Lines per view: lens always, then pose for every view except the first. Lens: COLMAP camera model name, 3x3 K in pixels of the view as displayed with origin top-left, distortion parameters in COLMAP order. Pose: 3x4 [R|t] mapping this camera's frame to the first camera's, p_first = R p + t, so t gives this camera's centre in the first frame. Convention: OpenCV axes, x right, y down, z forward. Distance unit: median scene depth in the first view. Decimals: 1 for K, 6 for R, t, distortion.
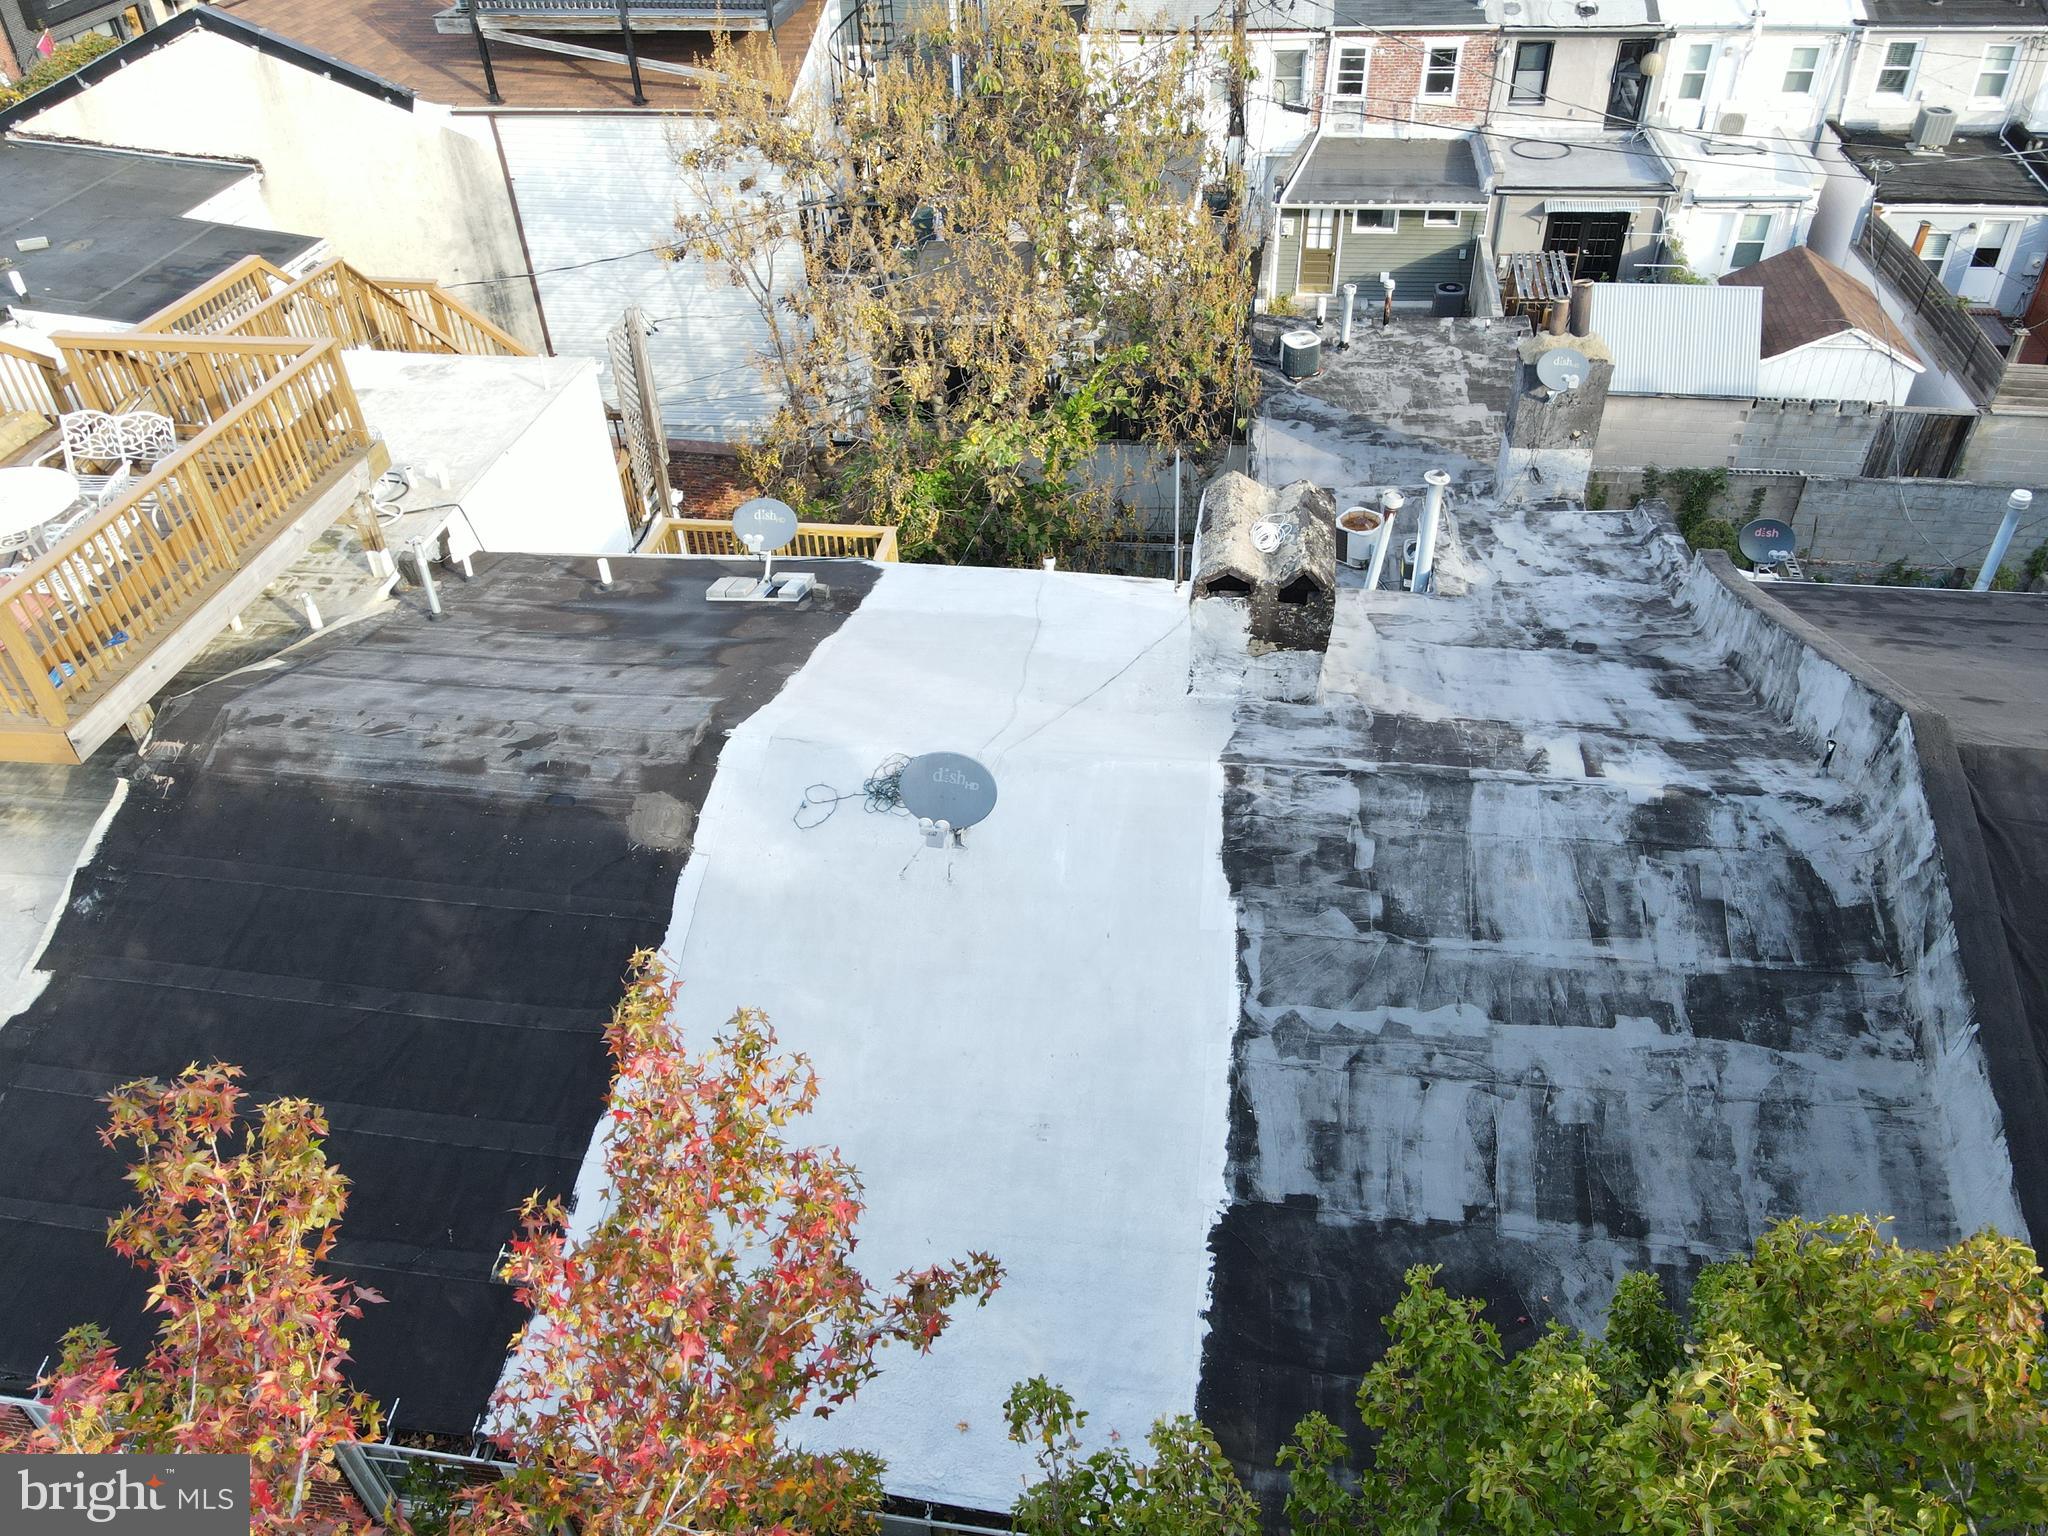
lens RADIAL K [[1499.2, 0, 1024.0], [0, 1499.2, 768.0], [0, 0, 1]] dist [0.024921, 0.005392]
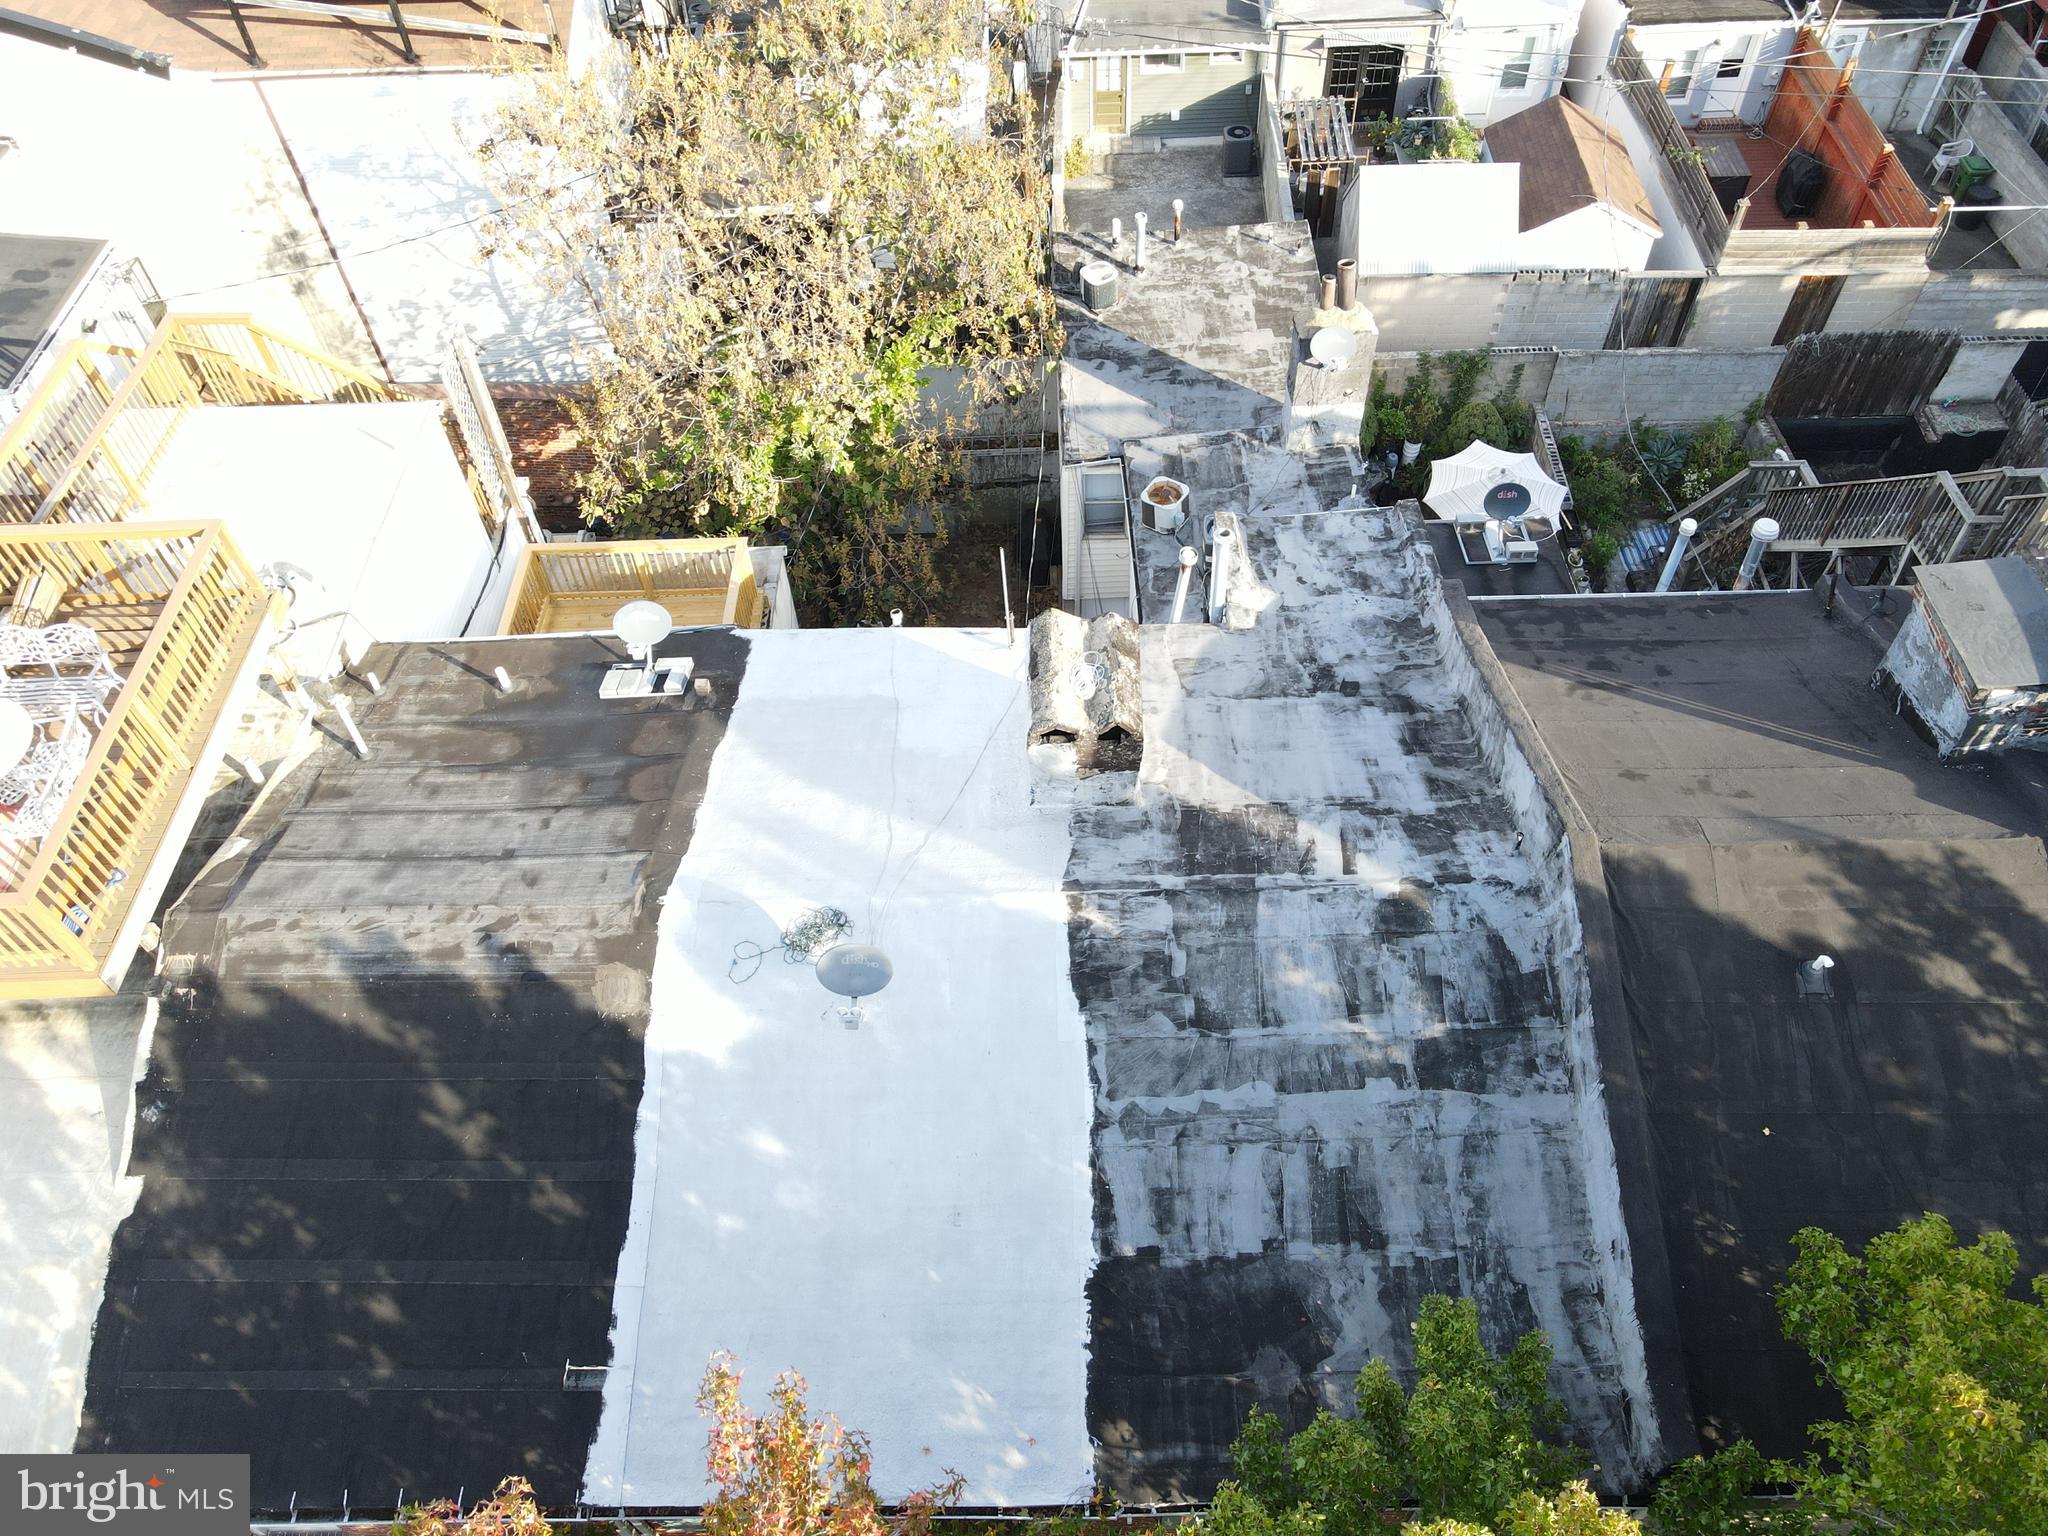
lens RADIAL K [[1509.4, 0, 1024.0], [0, 1509.4, 768.0], [0, 0, 1]] dist [-0.009294, 0.066784]
pose [[0.989780, -0.112279, 0.087916, -0.001198], [0.090832, 0.971645, 0.218301, -0.351476], [-0.109934, -0.208084, 0.971913, -0.189663]]
